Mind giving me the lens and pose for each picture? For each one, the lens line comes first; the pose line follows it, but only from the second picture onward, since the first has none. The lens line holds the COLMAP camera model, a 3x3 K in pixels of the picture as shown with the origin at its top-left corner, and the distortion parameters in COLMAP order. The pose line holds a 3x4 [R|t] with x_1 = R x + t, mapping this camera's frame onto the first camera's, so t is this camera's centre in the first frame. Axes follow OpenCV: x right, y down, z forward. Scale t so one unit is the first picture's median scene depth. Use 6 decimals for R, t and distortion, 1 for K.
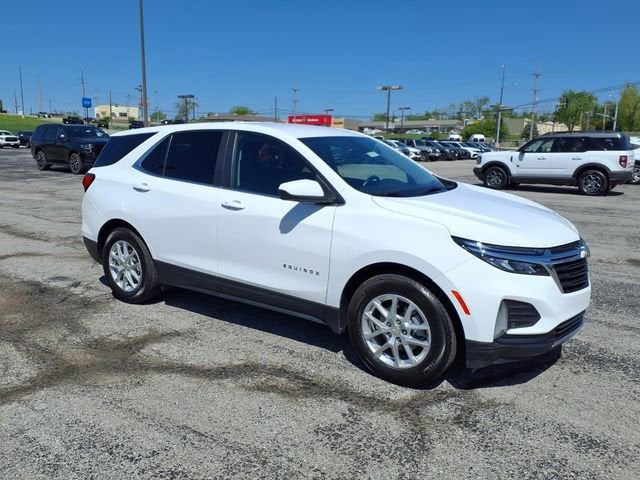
lens RADIAL K [[516.0, 0, 323.8], [0, 516.0, 242.4], [0, 0, 1]] dist [0.033243, -0.060663]
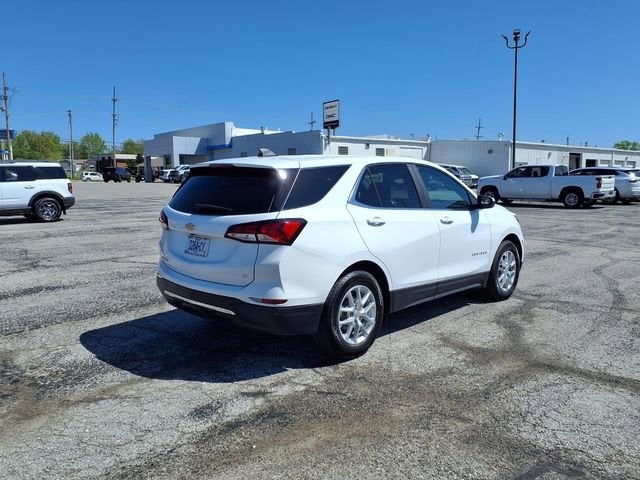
lens RADIAL K [[510.8, 0, 320.0], [0, 510.8, 240.0], [0, 0, 1]] dist [0.062516, -0.099922]
pose [[0.158755, -0.134515, 0.978112, -1.291726], [0.189136, 0.976471, 0.103591, -0.189656], [-0.969033, 0.168551, 0.180461, 0.938749]]
